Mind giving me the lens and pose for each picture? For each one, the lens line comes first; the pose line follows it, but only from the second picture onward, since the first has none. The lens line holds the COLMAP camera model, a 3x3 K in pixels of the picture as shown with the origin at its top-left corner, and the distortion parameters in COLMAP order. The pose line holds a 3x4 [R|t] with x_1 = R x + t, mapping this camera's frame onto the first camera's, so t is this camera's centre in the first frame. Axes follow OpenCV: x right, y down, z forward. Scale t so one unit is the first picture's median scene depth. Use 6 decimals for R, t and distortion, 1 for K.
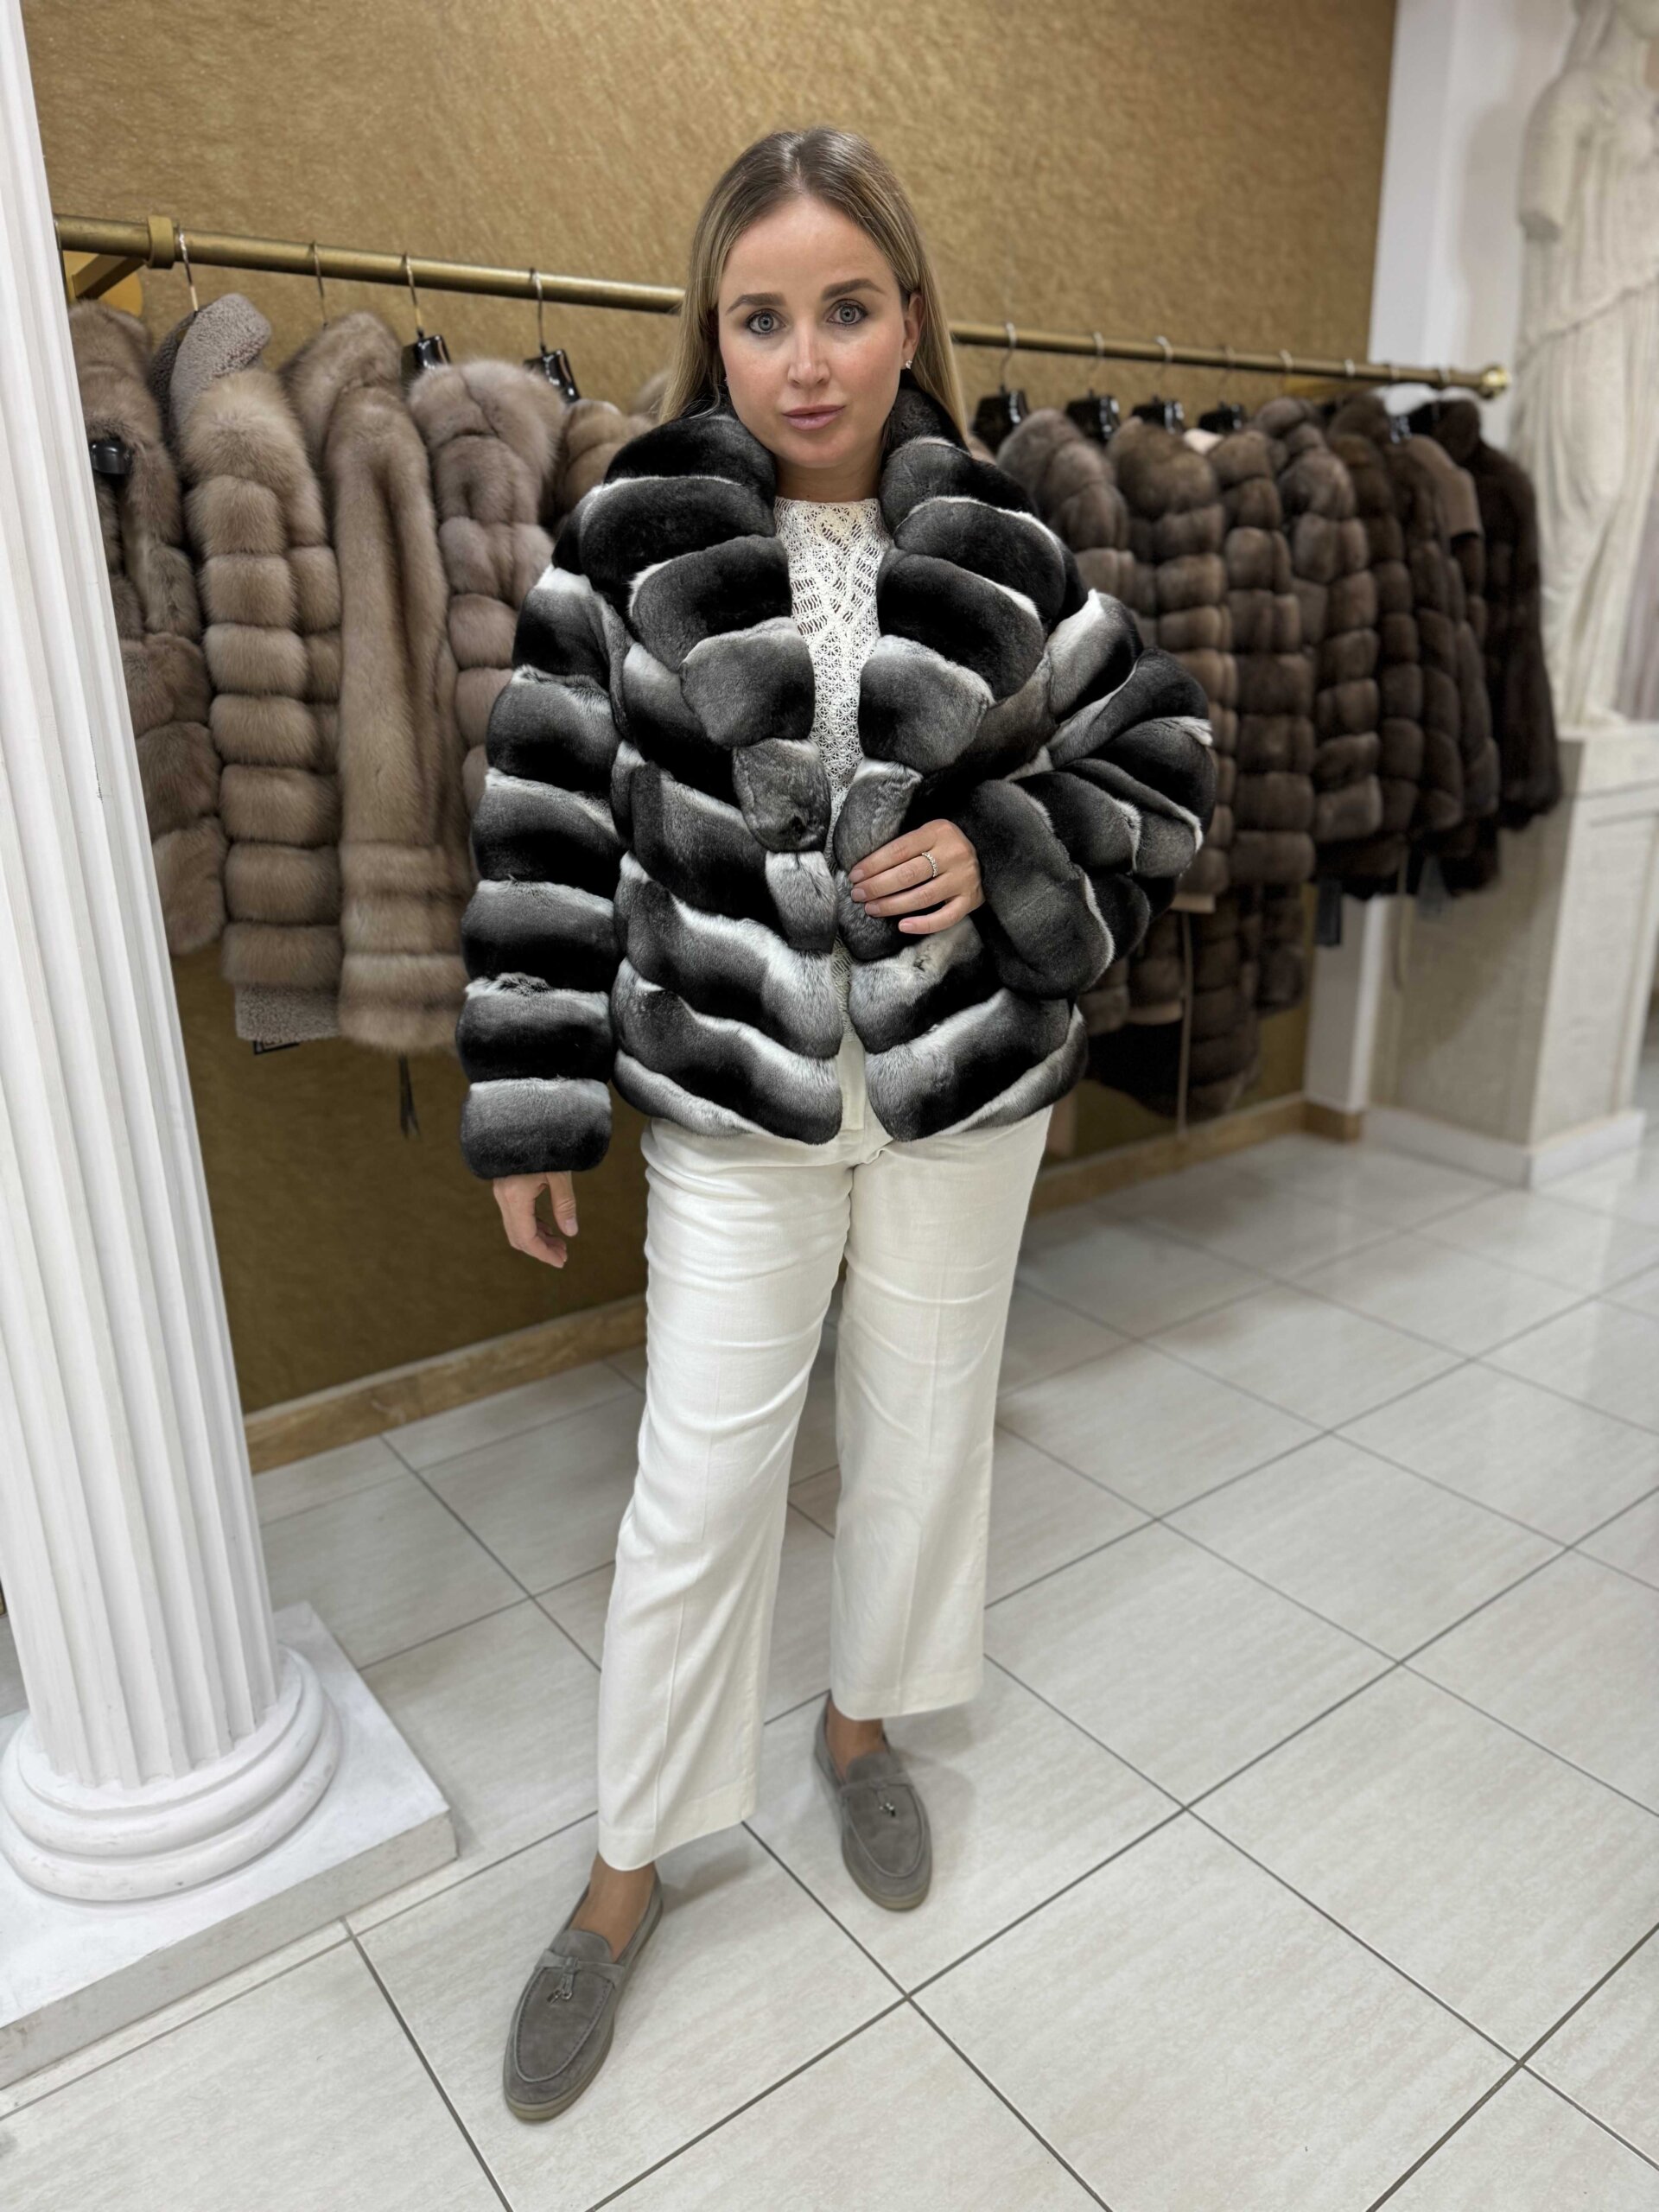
lens RADIAL K [[1555.7, 0, 830.9], [0, 1555.7, 1116.8], [0, 0, 1]] dist [-0.000266, -0.010481]
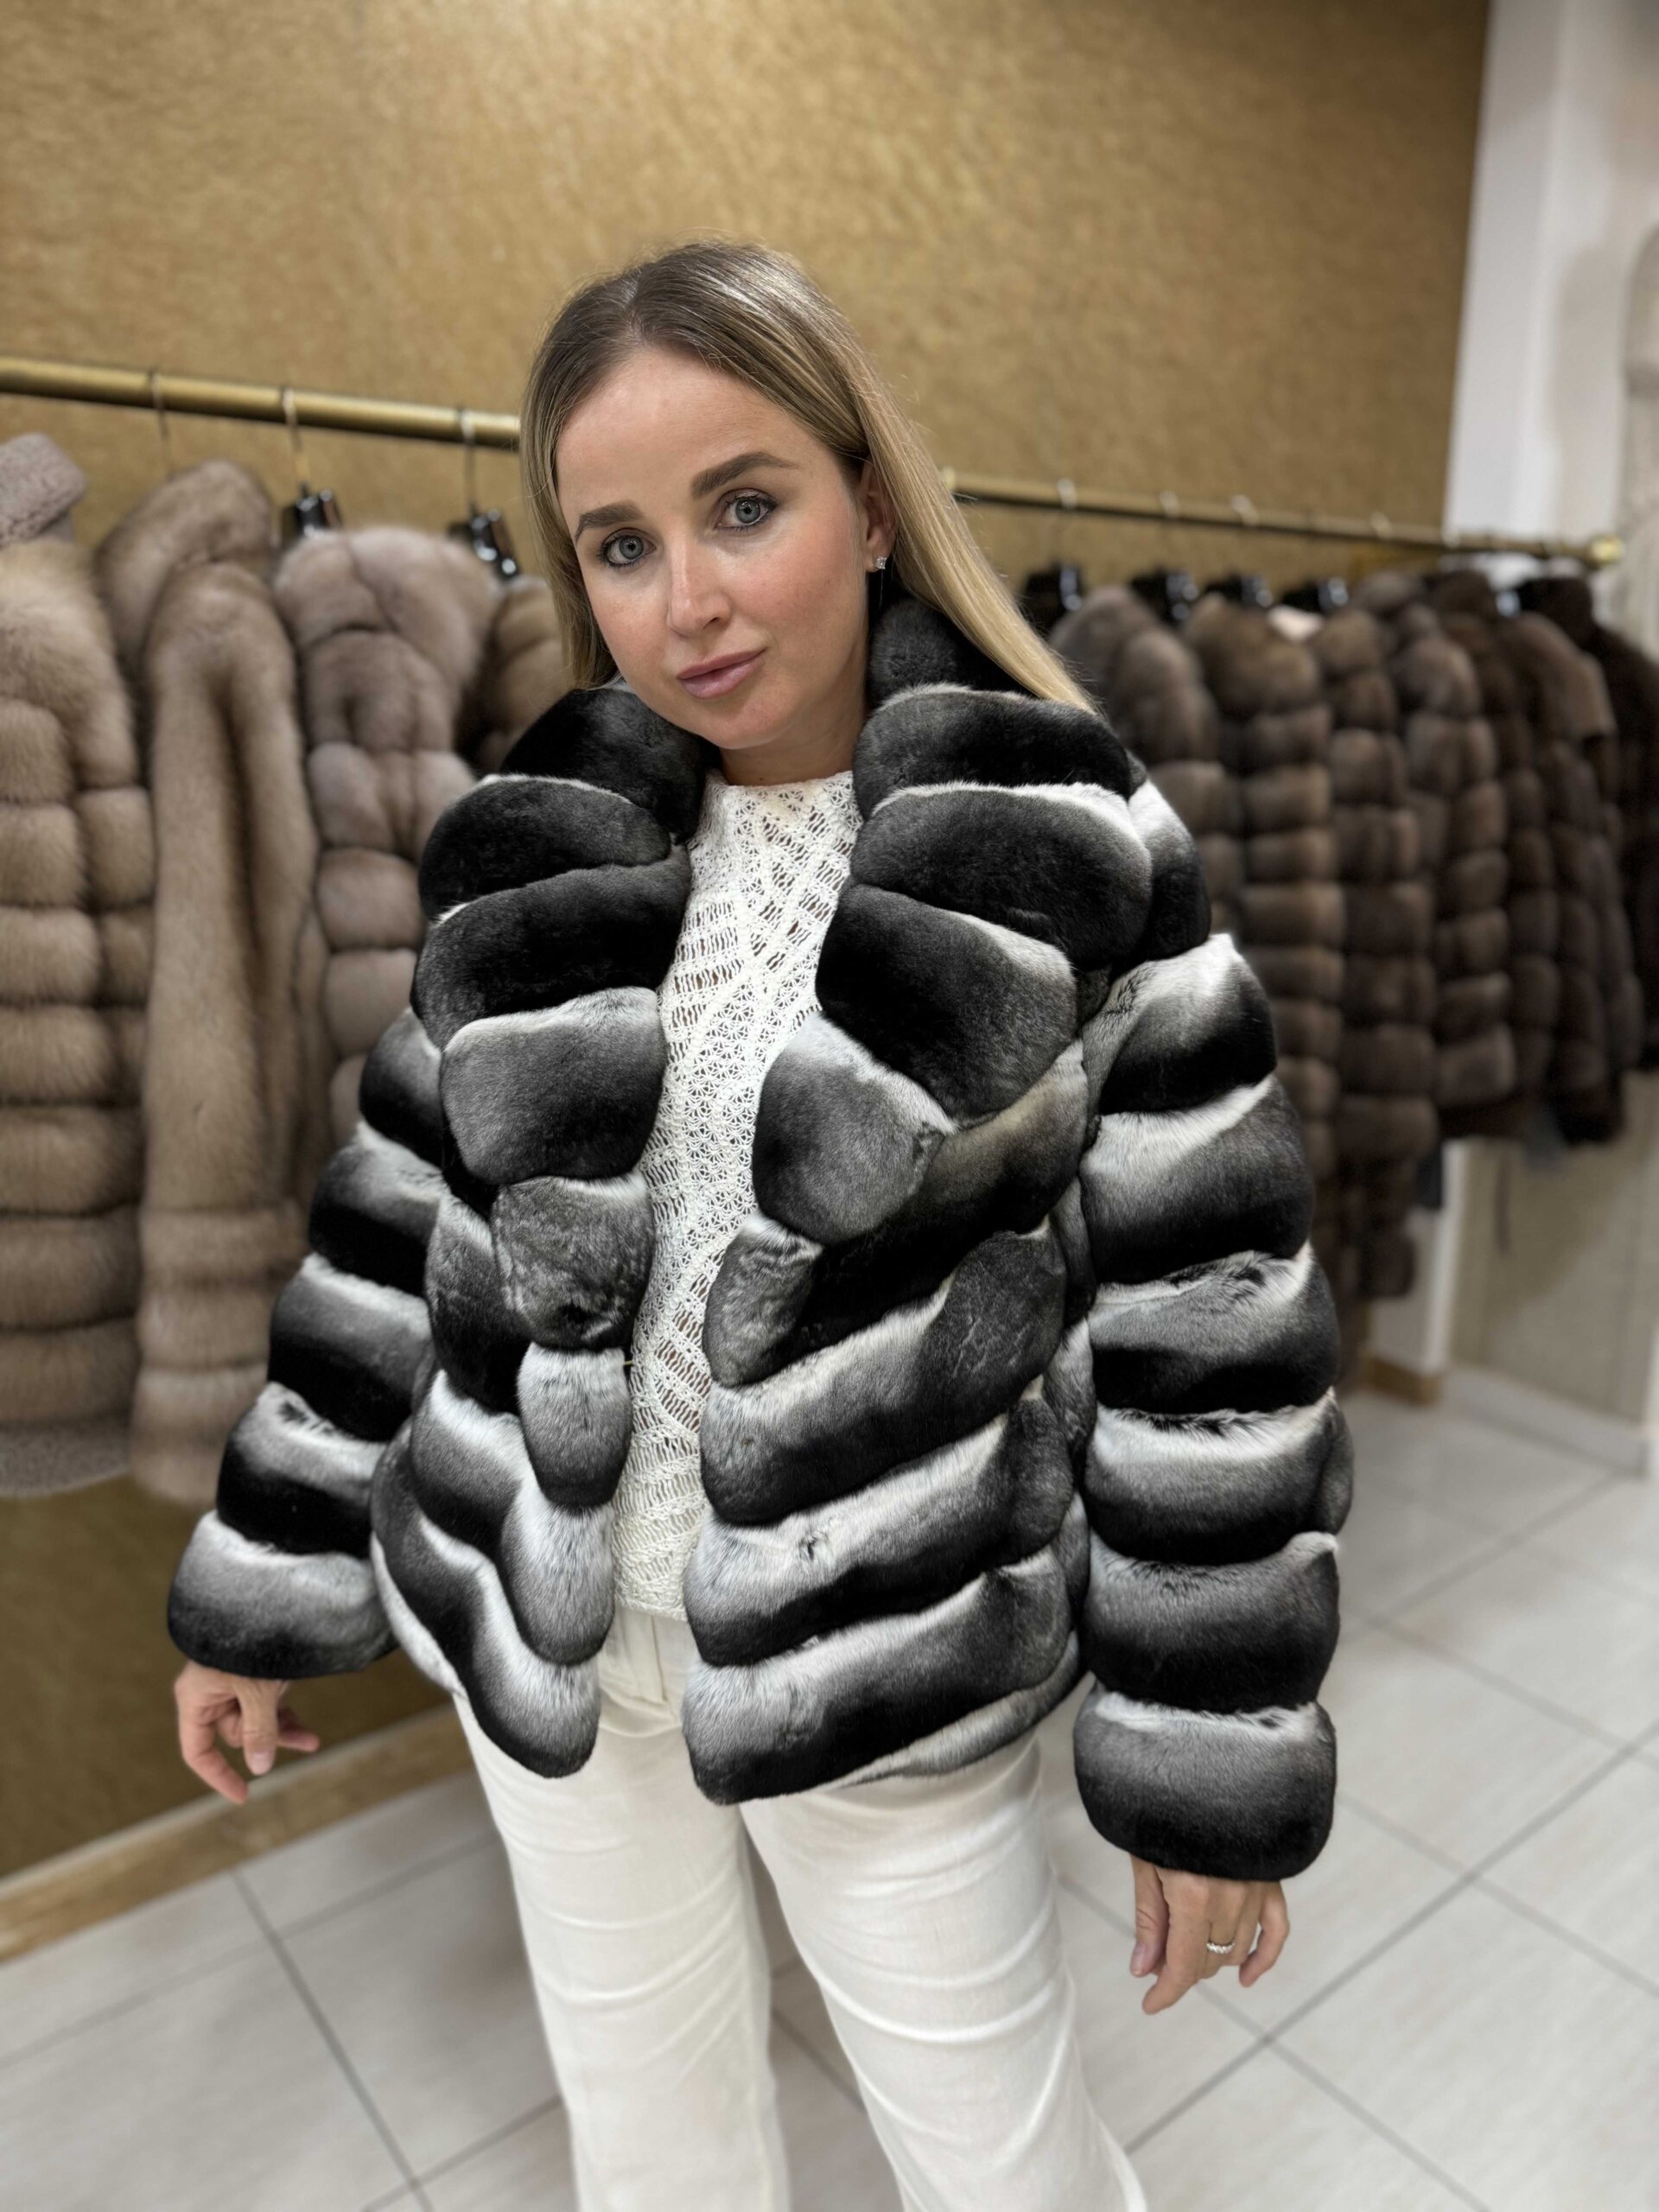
lens RADIAL K [[1555.7, 0, 826.8], [0, 1555.7, 1107.9], [0, 0, 1]] dist [-0.000266, -0.010481]
pose [[0.999809, 0.012271, 0.015233, -0.016457], [-0.011056, 0.996934, -0.077464, -0.116203], [-0.016137, 0.077281, 0.996879, 0.209393]]
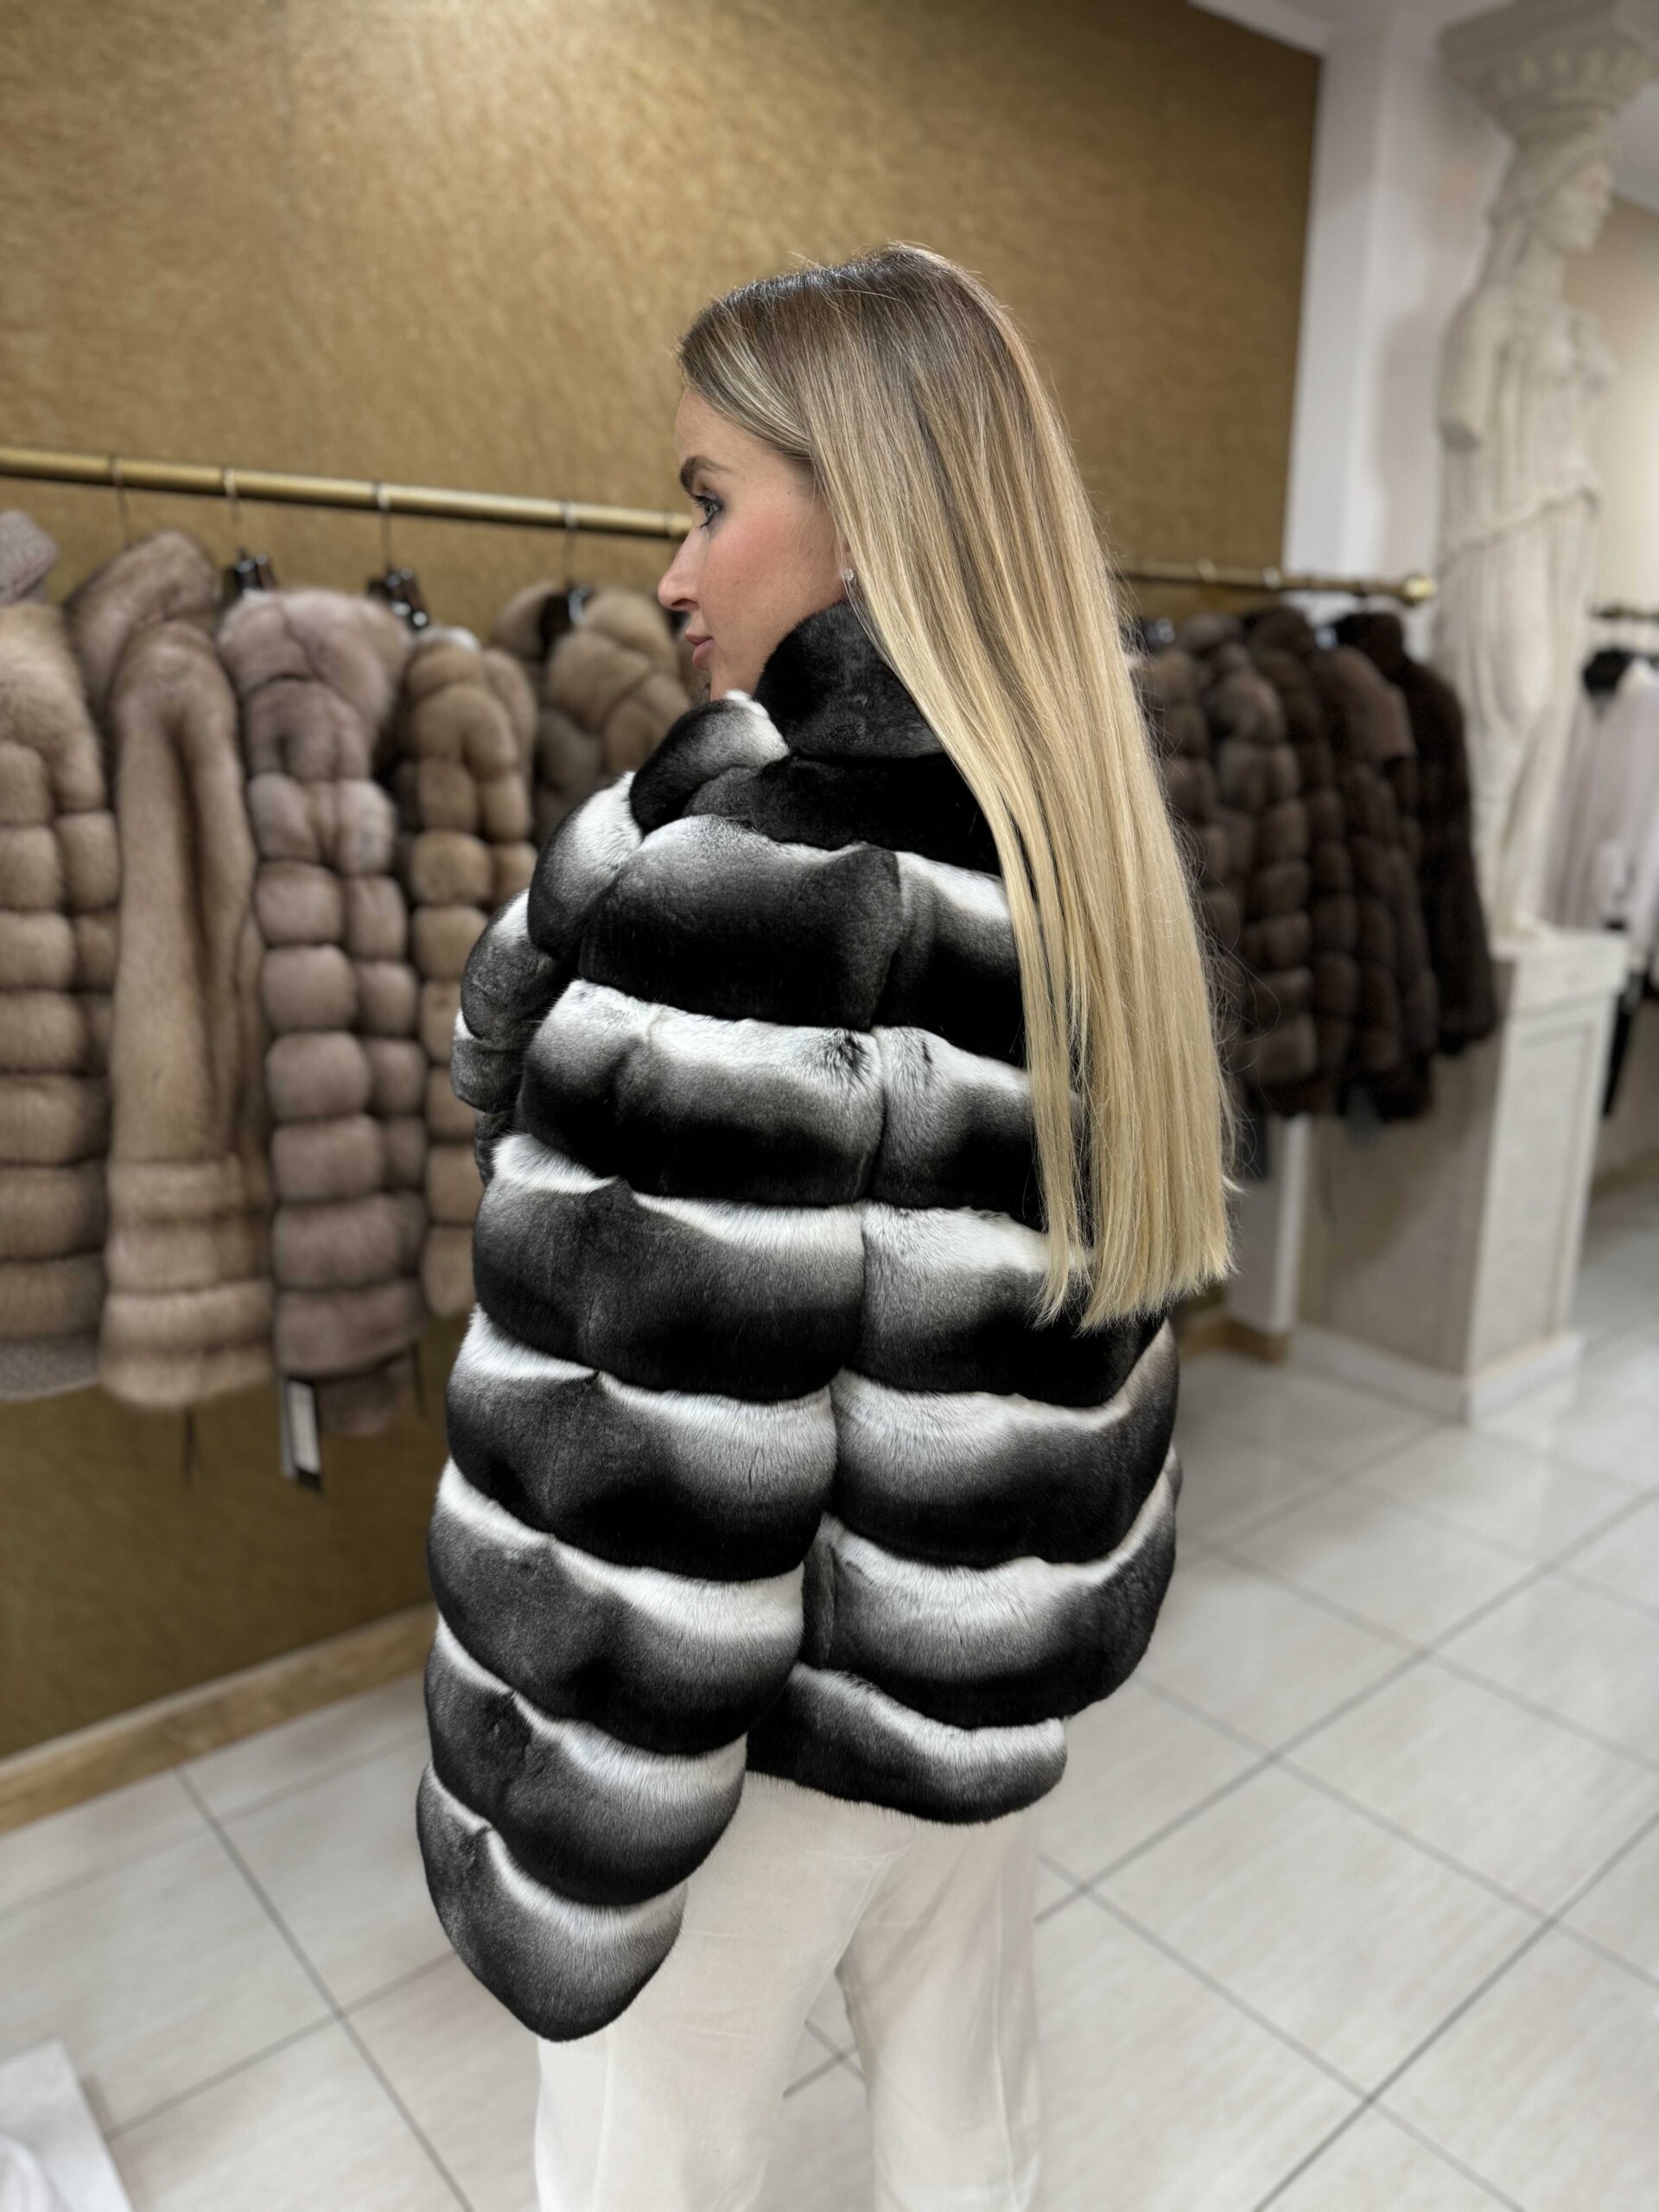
lens RADIAL K [[1555.7, 0, 813.6], [0, 1555.7, 1102.3], [0, 0, 1]] dist [-0.000266, -0.010481]
pose [[0.998703, 0.010692, 0.049787, 0.011941], [-0.006775, 0.996916, -0.078180, -0.098674], [-0.050469, 0.077741, 0.995695, 0.105073]]
